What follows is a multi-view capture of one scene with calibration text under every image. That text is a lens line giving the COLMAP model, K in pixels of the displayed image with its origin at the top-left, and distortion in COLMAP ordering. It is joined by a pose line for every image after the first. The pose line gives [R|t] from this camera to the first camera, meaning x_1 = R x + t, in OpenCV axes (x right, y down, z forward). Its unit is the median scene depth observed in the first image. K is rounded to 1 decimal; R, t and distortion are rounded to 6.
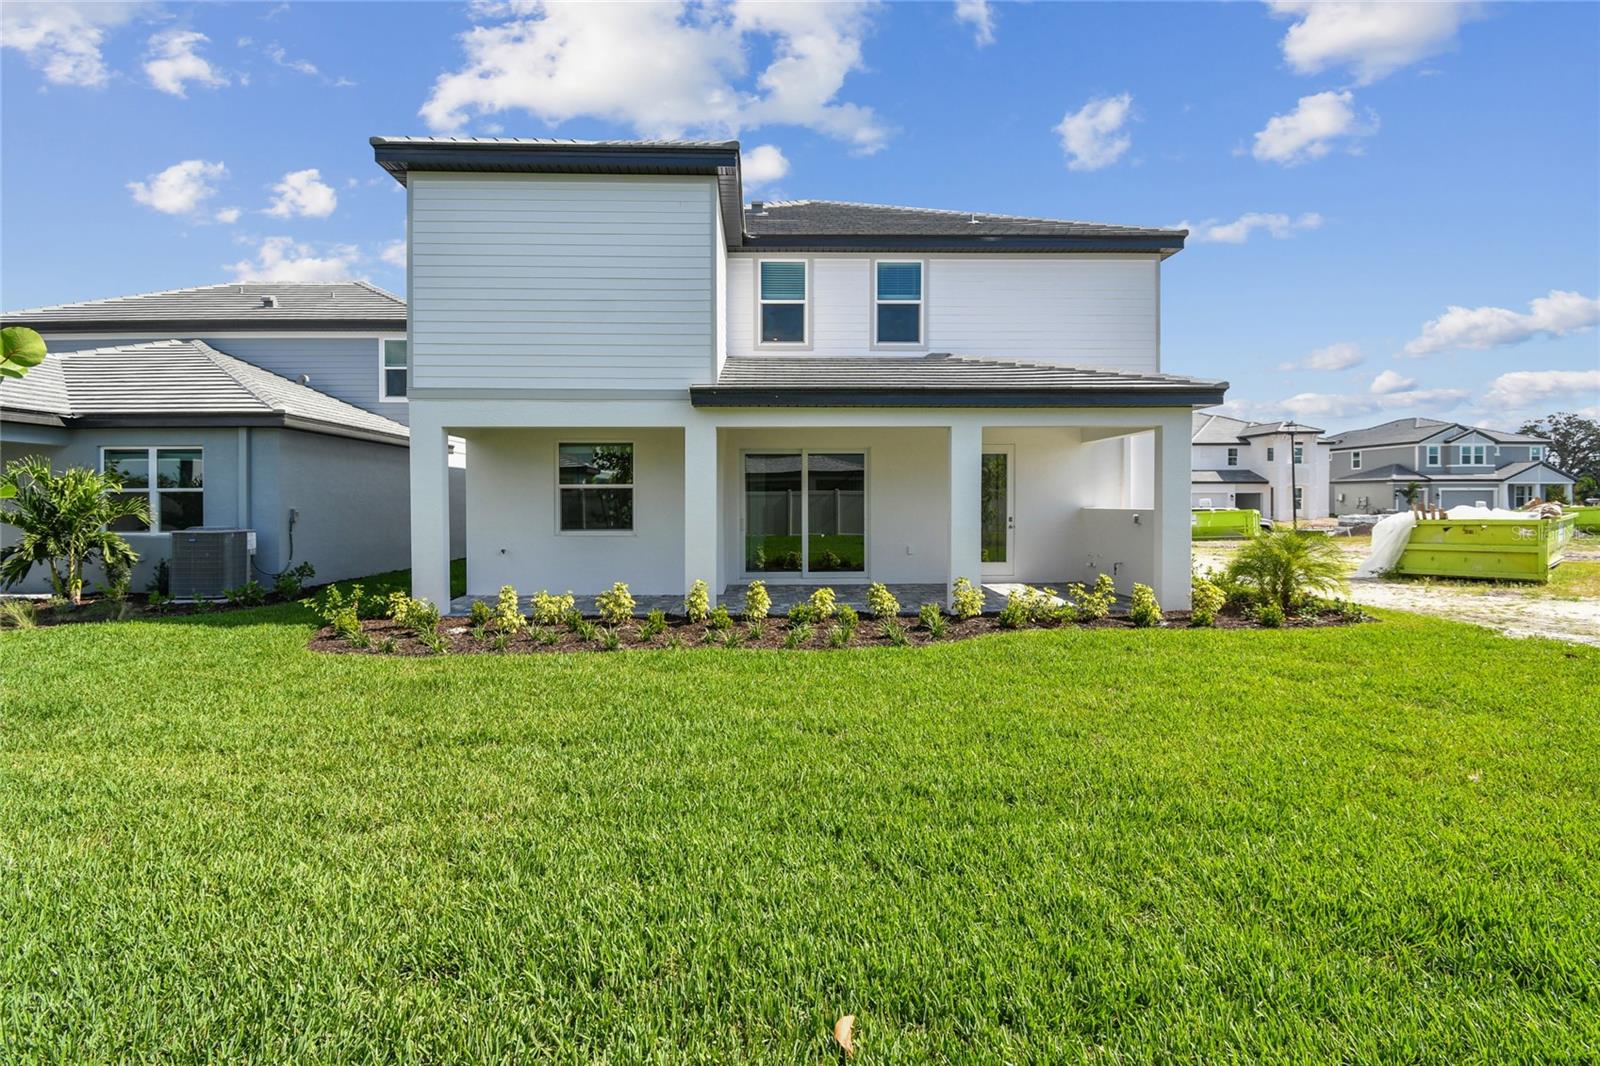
lens RADIAL K [[707.6, 0, 793.1], [0, 707.6, 513.1], [0, 0, 1]] dist [0.033341, -0.017045]
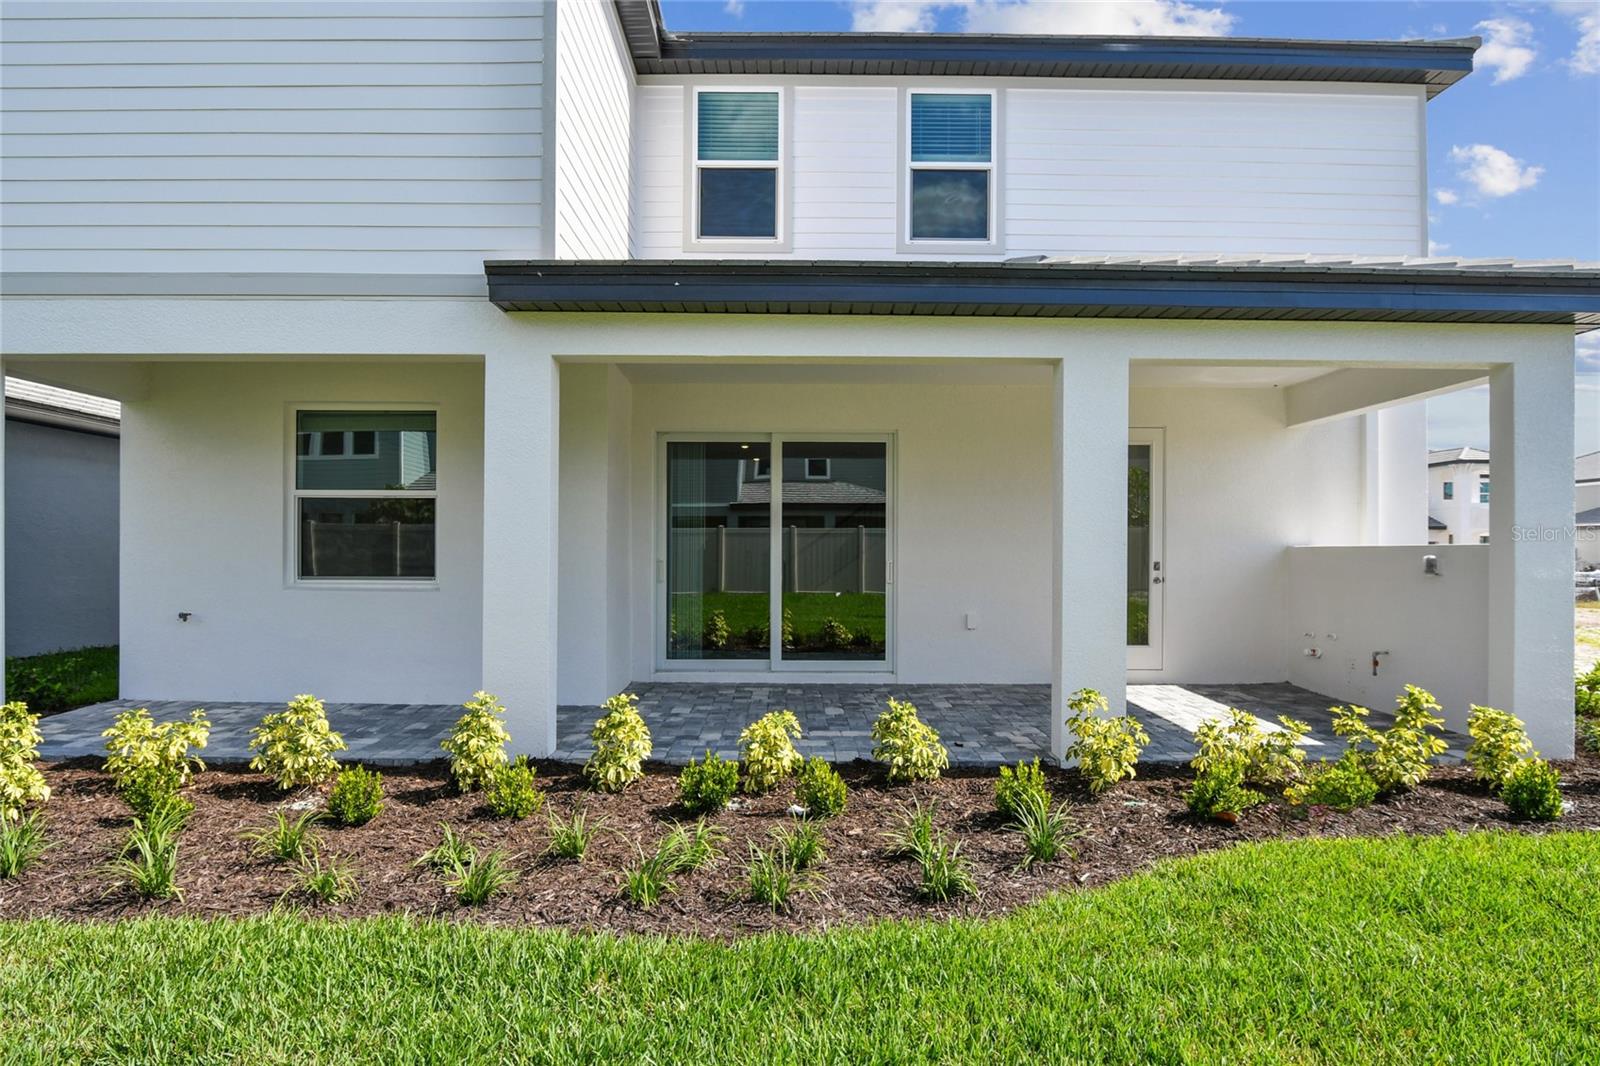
lens RADIAL K [[873.8, 0, 796.2], [0, 873.8, 539.2], [0, 0, 1]] dist [-0.011973, -0.000571]
pose [[0.999507, 0.007666, -0.030440, 0.058516], [-0.008586, 0.999506, -0.030233, 0.012243], [0.030194, 0.030480, 0.999079, 0.370071]]
